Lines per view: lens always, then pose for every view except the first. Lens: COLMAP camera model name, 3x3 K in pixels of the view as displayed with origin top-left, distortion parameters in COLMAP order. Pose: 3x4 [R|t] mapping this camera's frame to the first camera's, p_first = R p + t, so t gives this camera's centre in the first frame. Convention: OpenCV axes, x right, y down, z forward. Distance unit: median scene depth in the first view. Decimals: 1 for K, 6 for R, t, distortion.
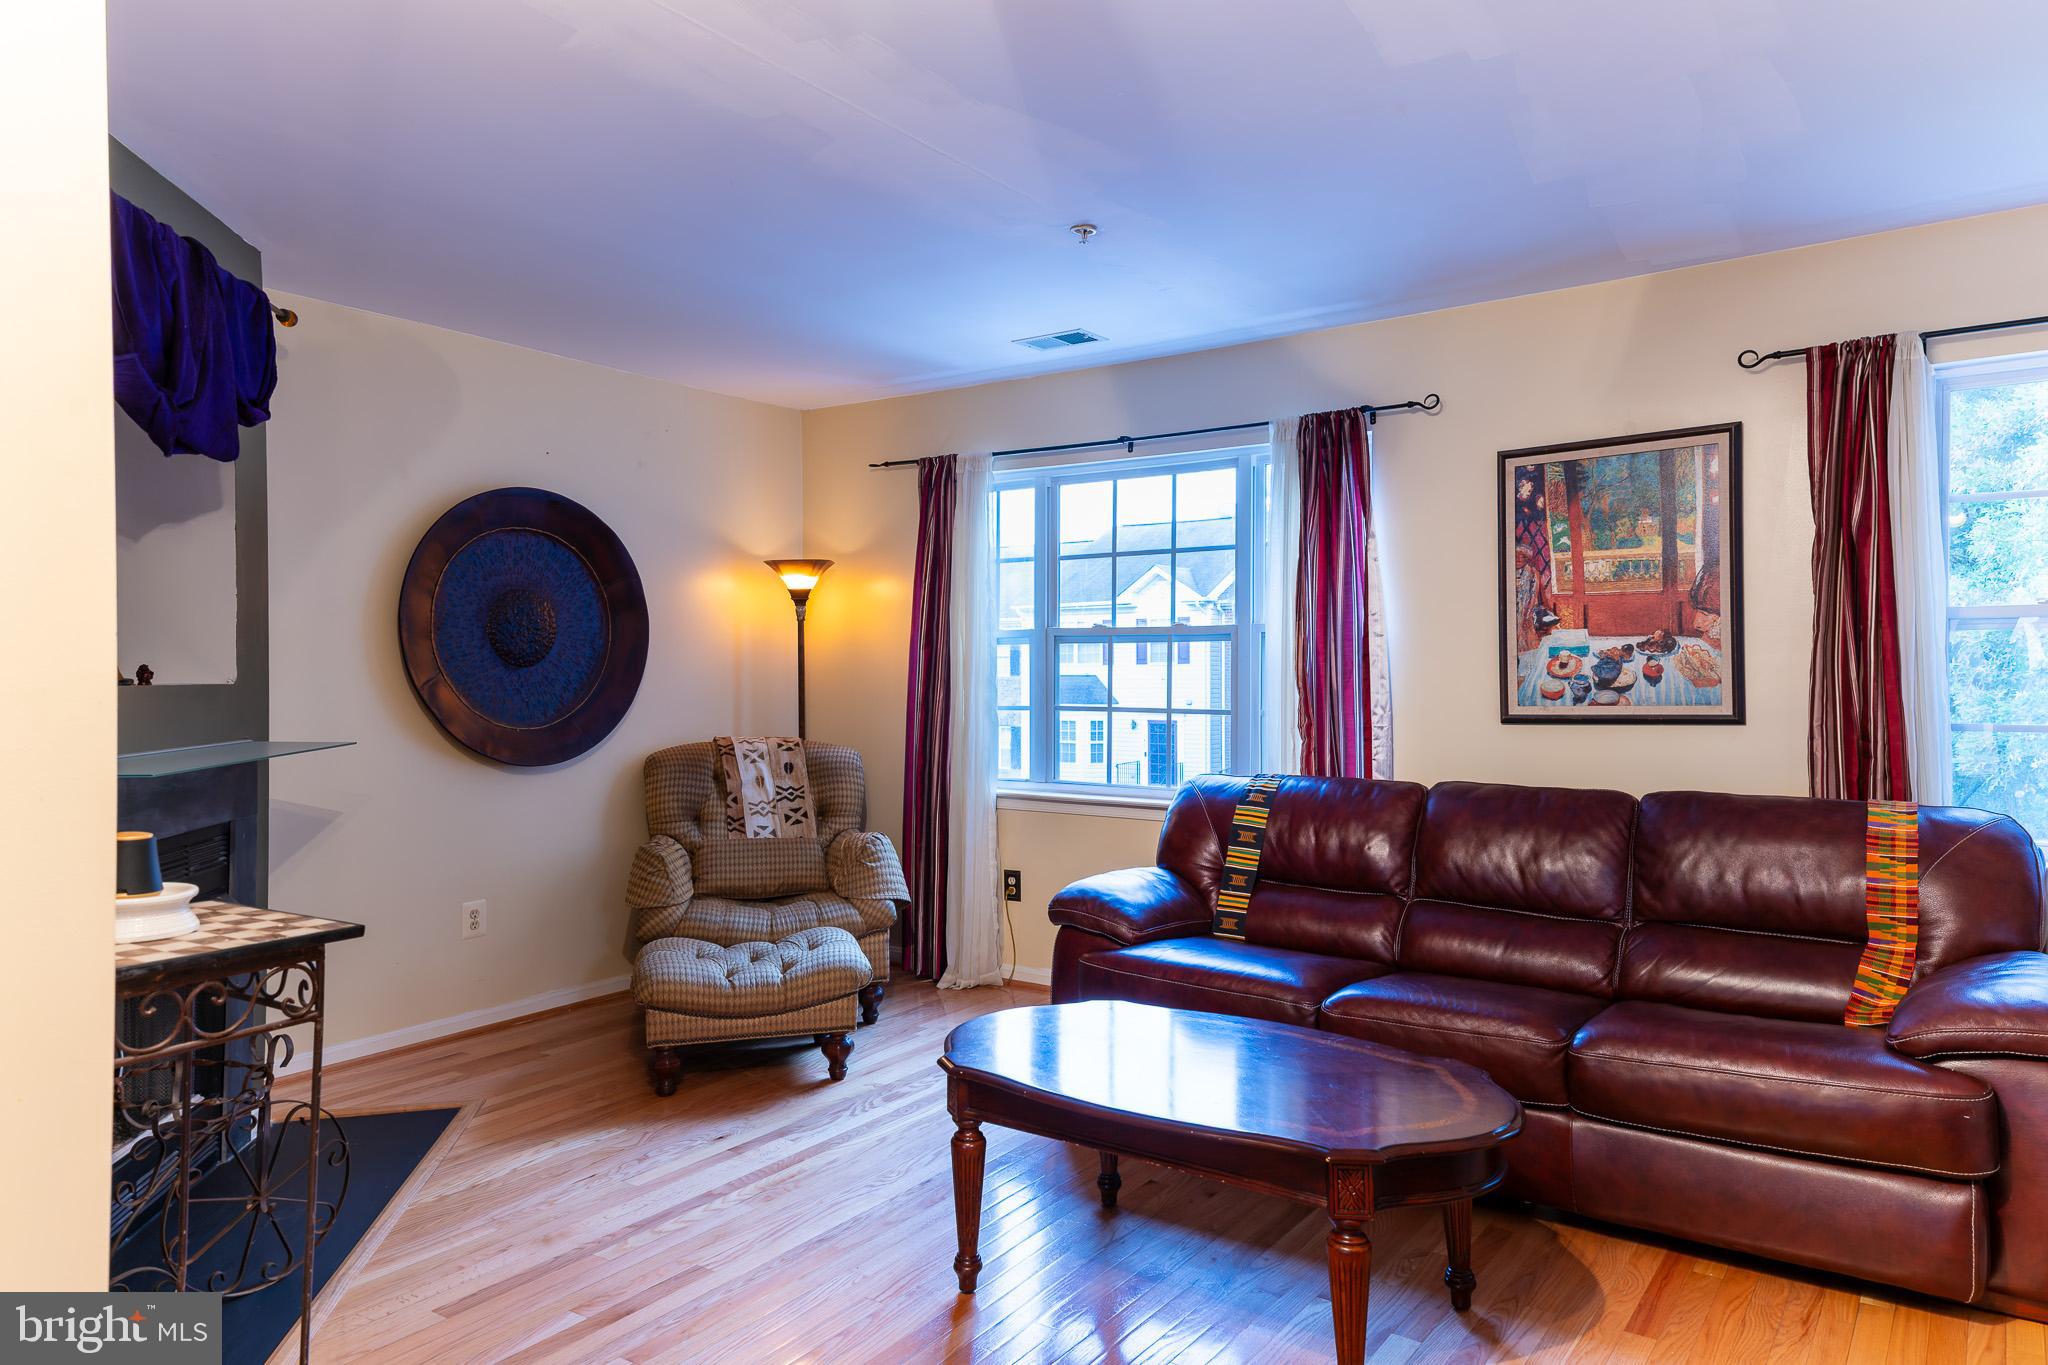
lens RADIAL K [[1225.7, 0, 1019.3], [0, 1225.7, 685.2], [0, 0, 1]] dist [0.015016, -0.004804]
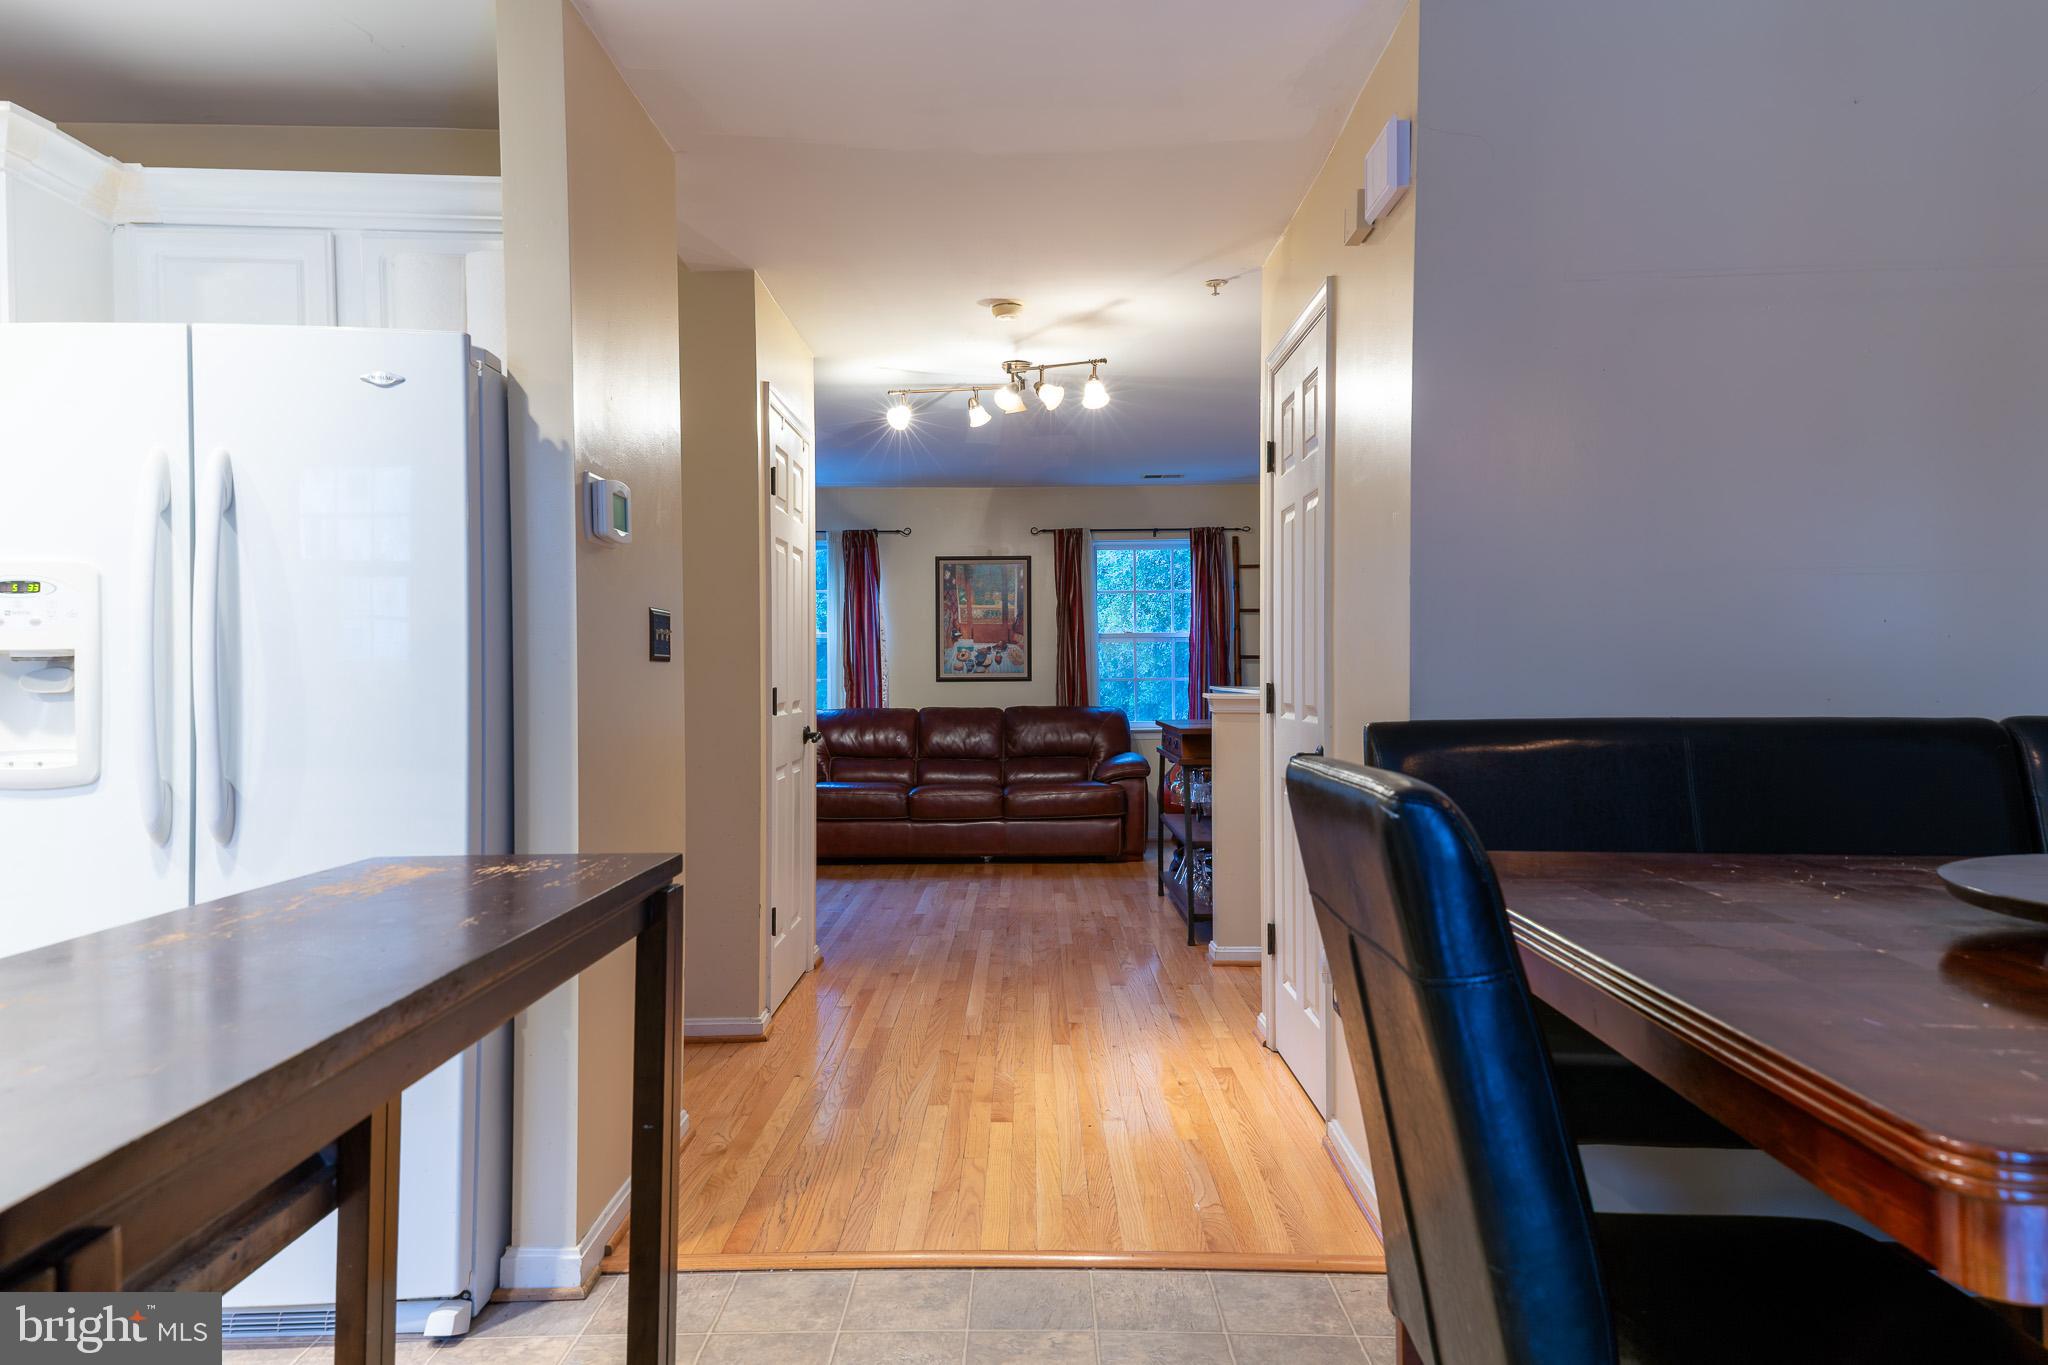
lens RADIAL K [[1360.4, 0, 1020.0], [0, 1360.4, 681.2], [0, 0, 1]] dist [0.041881, -0.003827]
pose [[0.785525, -0.007034, 0.618790, -1.024565], [0.001765, 0.999957, 0.009126, 0.008543], [-0.618827, -0.006076, 0.785504, -1.024660]]
